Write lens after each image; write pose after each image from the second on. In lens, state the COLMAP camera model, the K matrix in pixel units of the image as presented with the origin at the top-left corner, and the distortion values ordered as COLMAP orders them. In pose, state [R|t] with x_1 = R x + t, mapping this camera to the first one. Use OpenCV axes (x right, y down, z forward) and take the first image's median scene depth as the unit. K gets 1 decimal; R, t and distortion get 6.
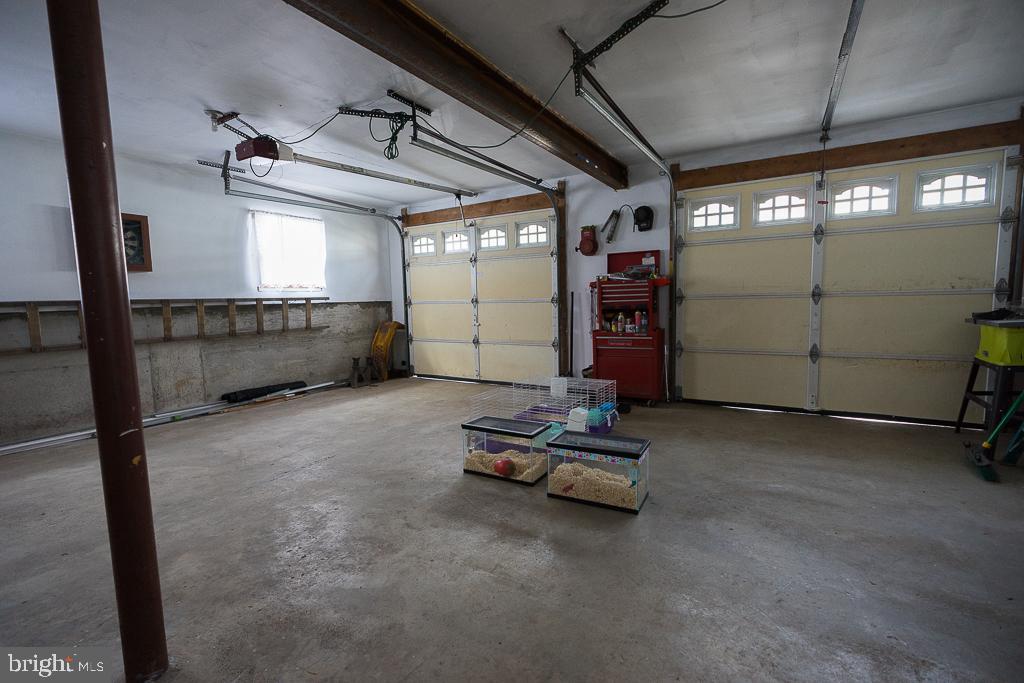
lens RADIAL K [[468.6, 0, 505.4], [0, 468.6, 344.1], [0, 0, 1]] dist [-0.017375, 0.003930]
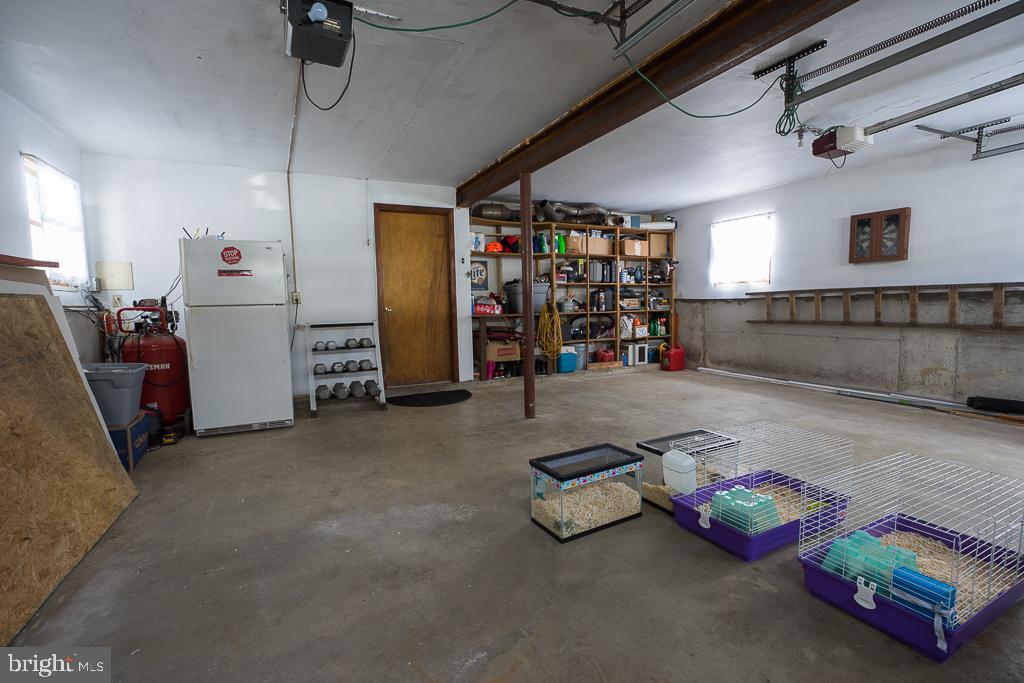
lens RADIAL K [[468.6, 0, 508.5], [0, 468.6, 343.3], [0, 0, 1]] dist [-0.017375, 0.003930]
pose [[-0.539041, 0.108076, -0.835317, 0.577985], [-0.048379, 0.986124, 0.158807, -0.084727], [0.840889, 0.126015, -0.526333, 0.755920]]
